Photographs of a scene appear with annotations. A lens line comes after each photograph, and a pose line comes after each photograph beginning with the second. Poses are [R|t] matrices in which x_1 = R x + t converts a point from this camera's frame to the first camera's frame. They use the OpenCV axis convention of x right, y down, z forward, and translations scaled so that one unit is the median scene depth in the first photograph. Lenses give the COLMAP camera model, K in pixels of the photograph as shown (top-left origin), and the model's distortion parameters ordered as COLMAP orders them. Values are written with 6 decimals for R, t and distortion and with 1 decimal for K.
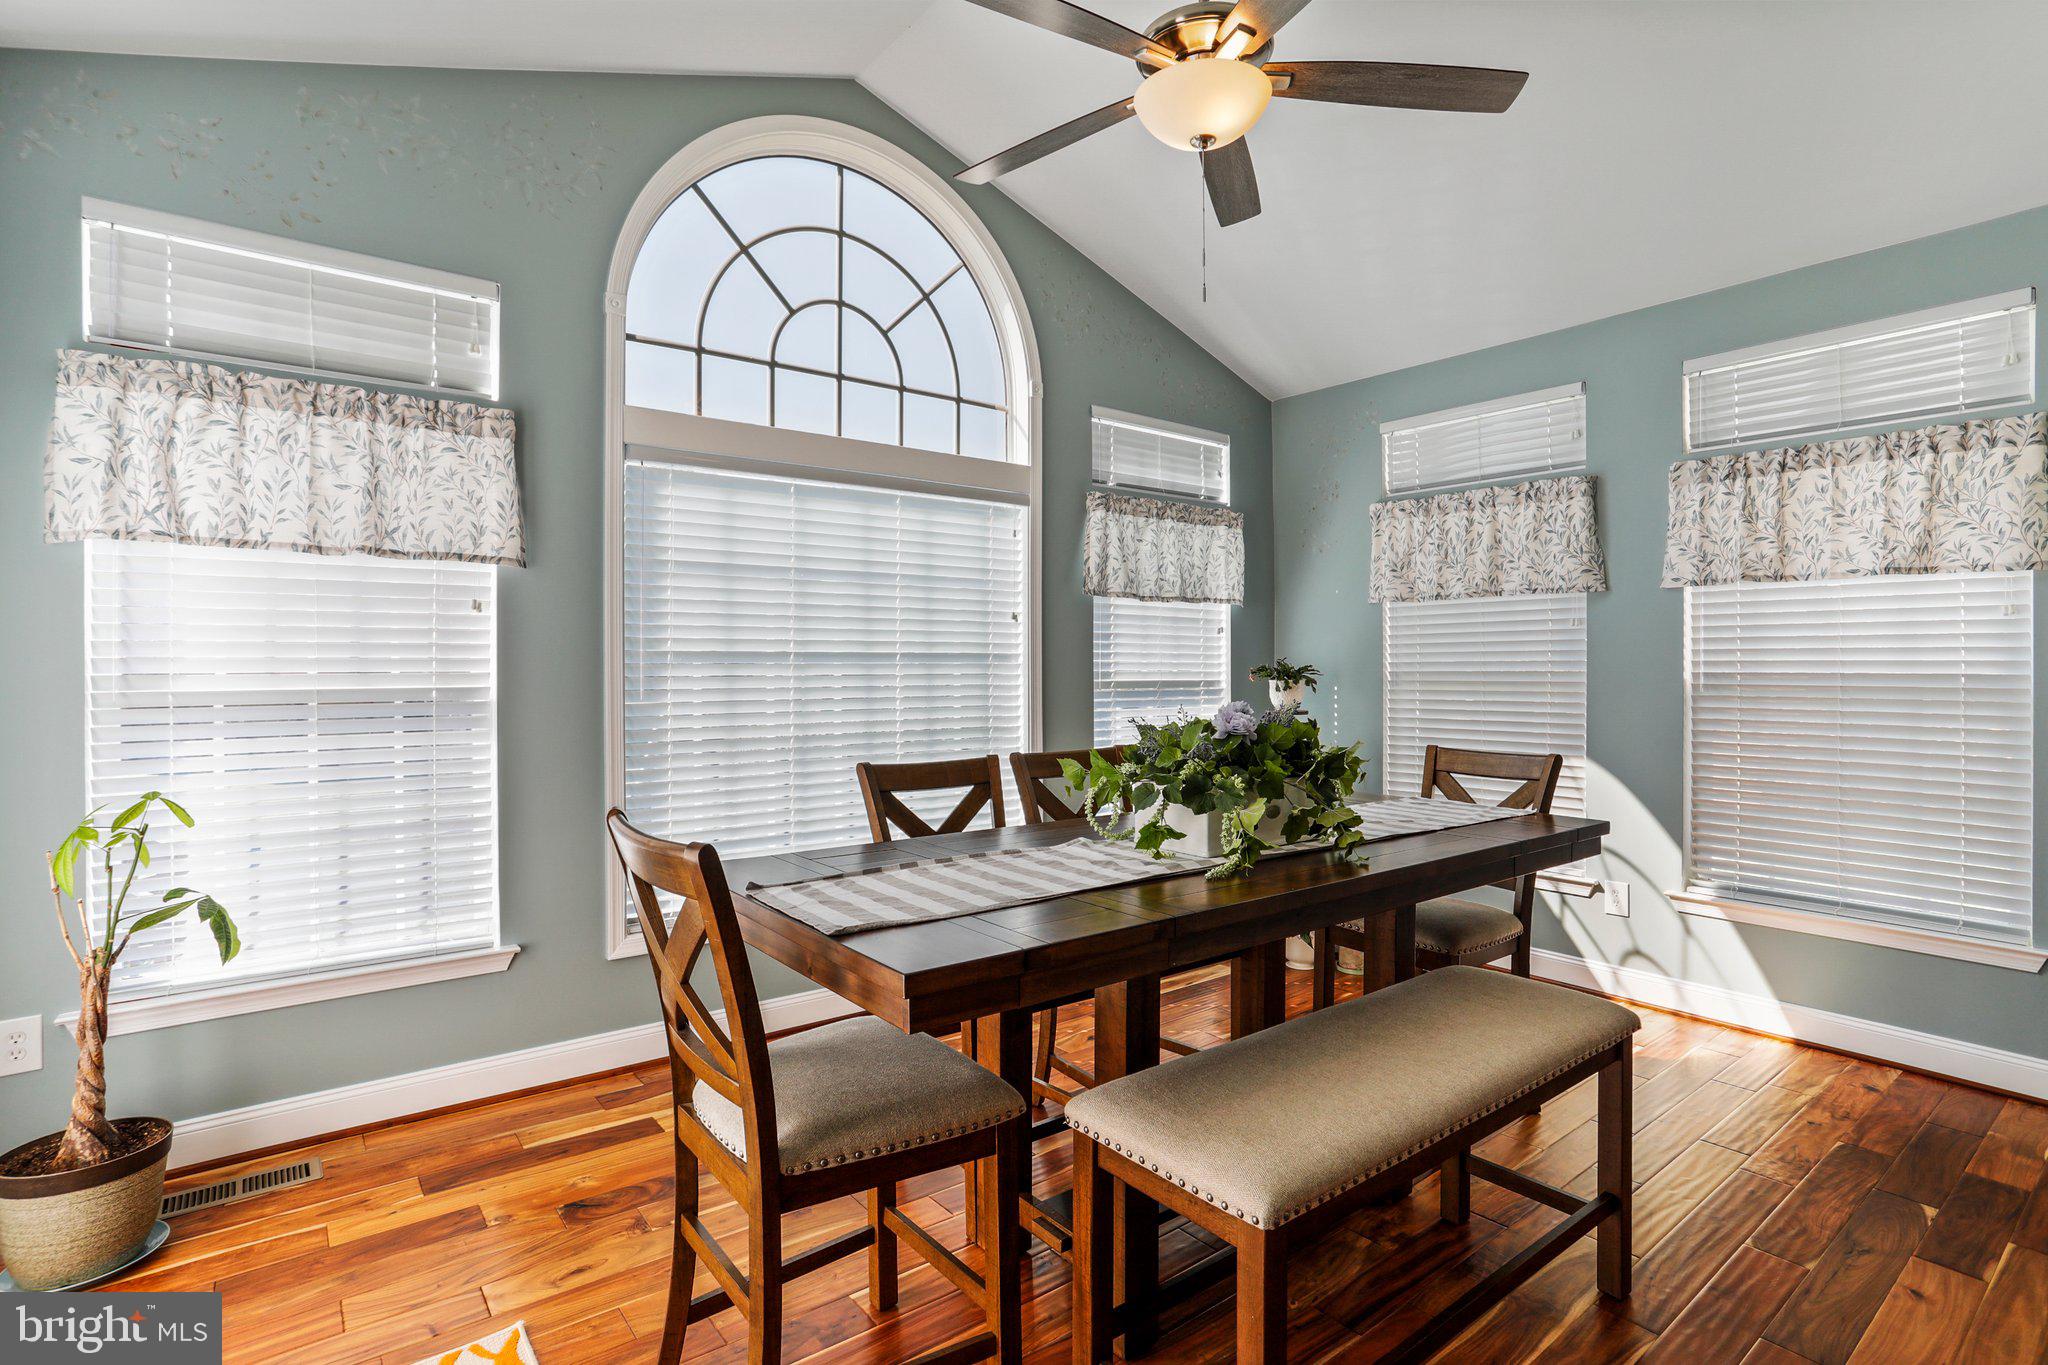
lens RADIAL K [[997.3, 0, 1013.7], [0, 997.3, 673.7], [0, 0, 1]] dist [-0.032499, 0.013879]
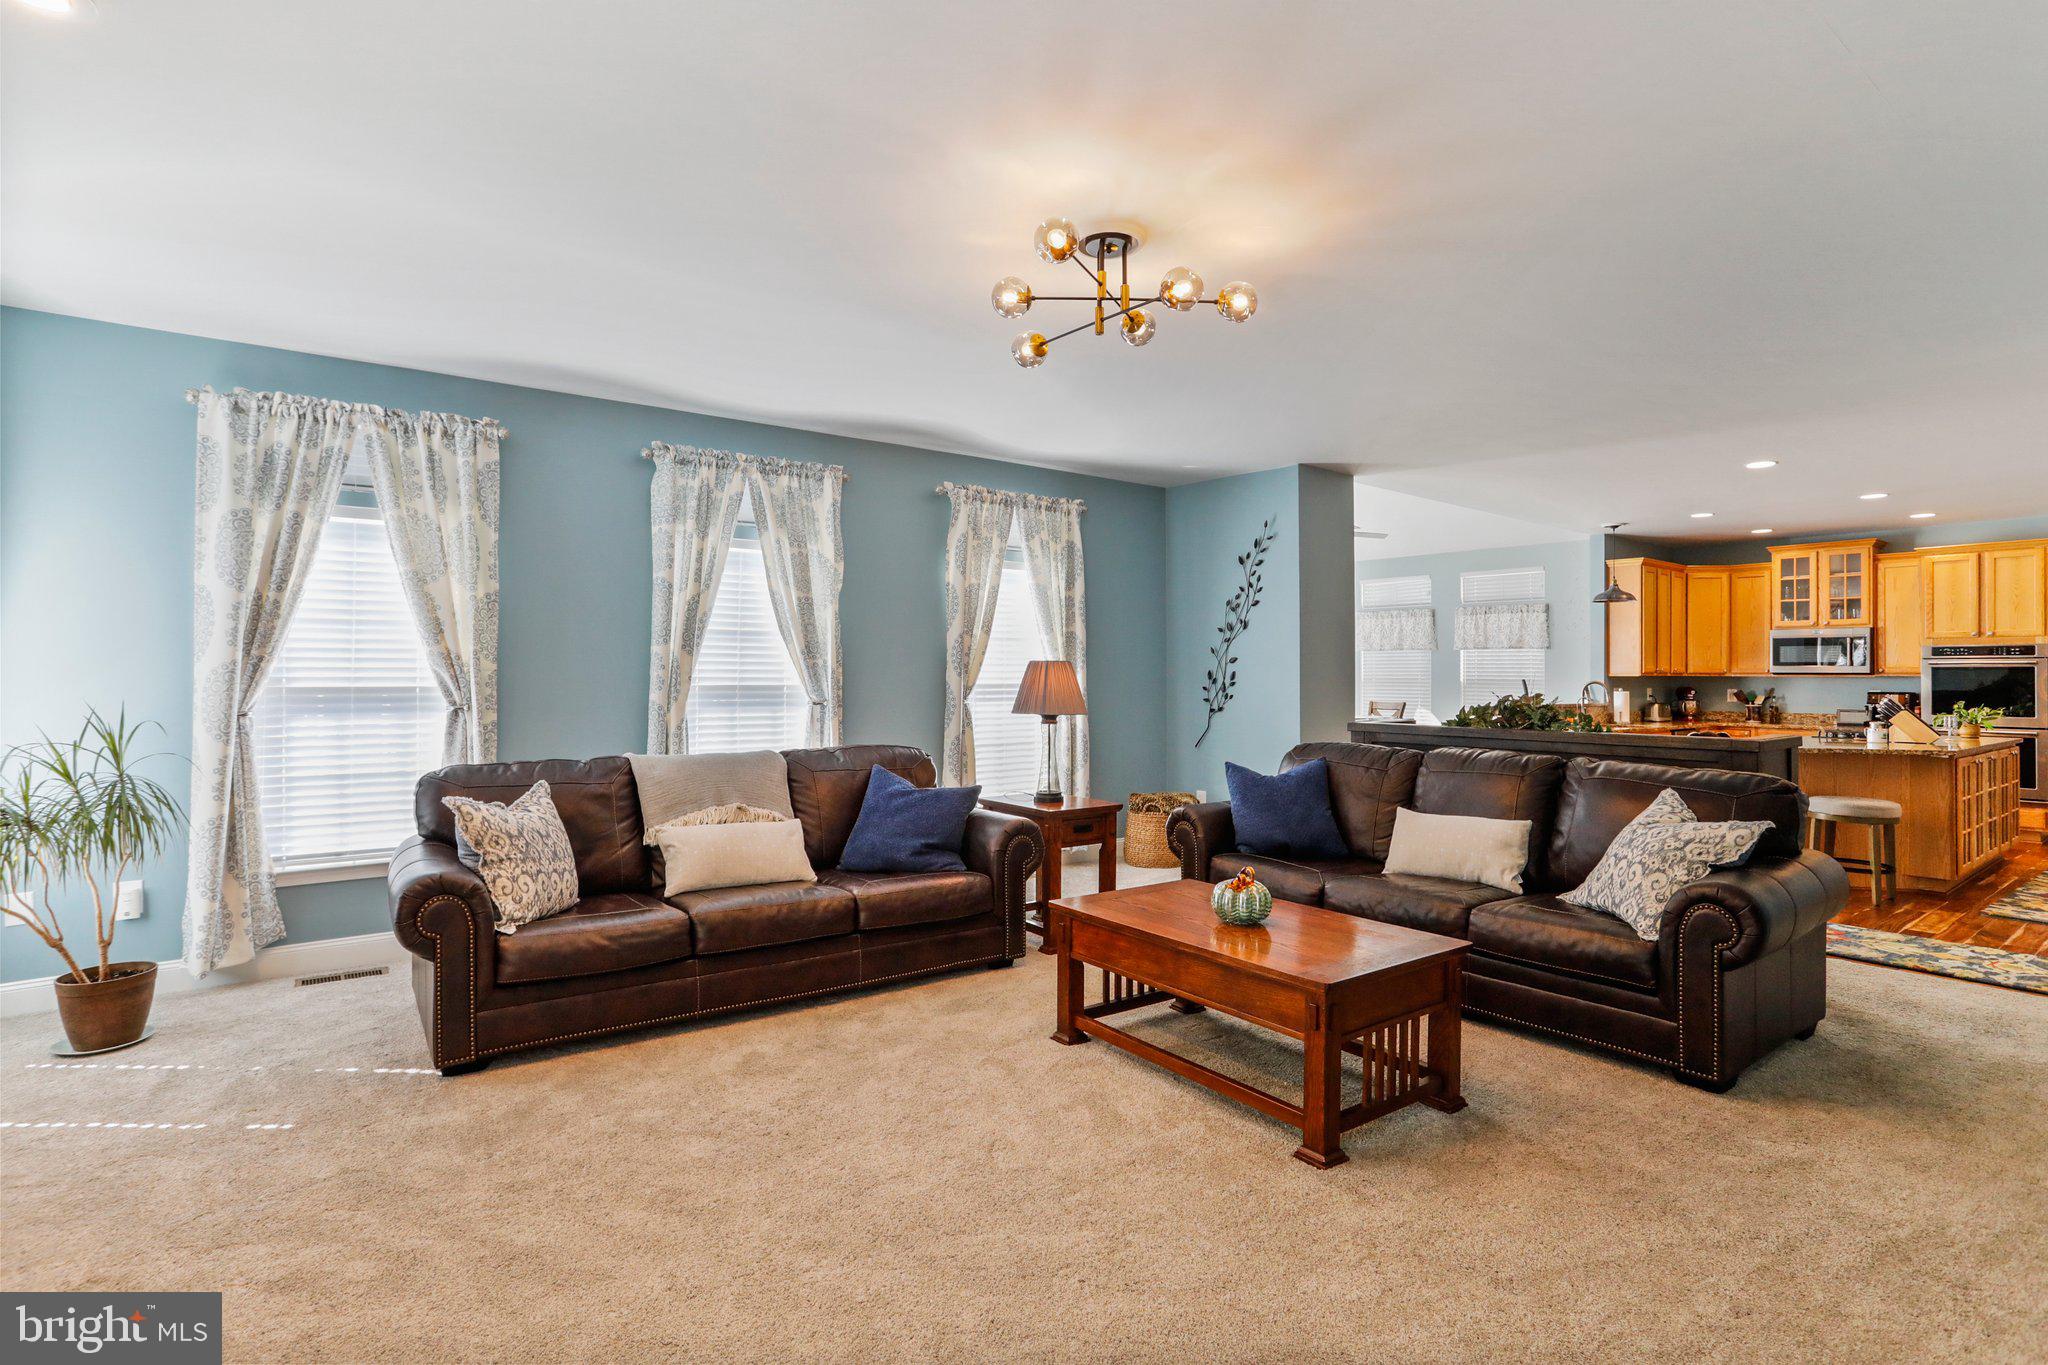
lens RADIAL K [[997.3, 0, 992.0], [0, 997.3, 668.8], [0, 0, 1]] dist [-0.032499, 0.013879]
pose [[0.999652, -0.001125, -0.026347, -0.746985], [0.000880, 0.999957, -0.009274, -0.003502], [0.026356, 0.009248, 0.999610, -2.316180]]
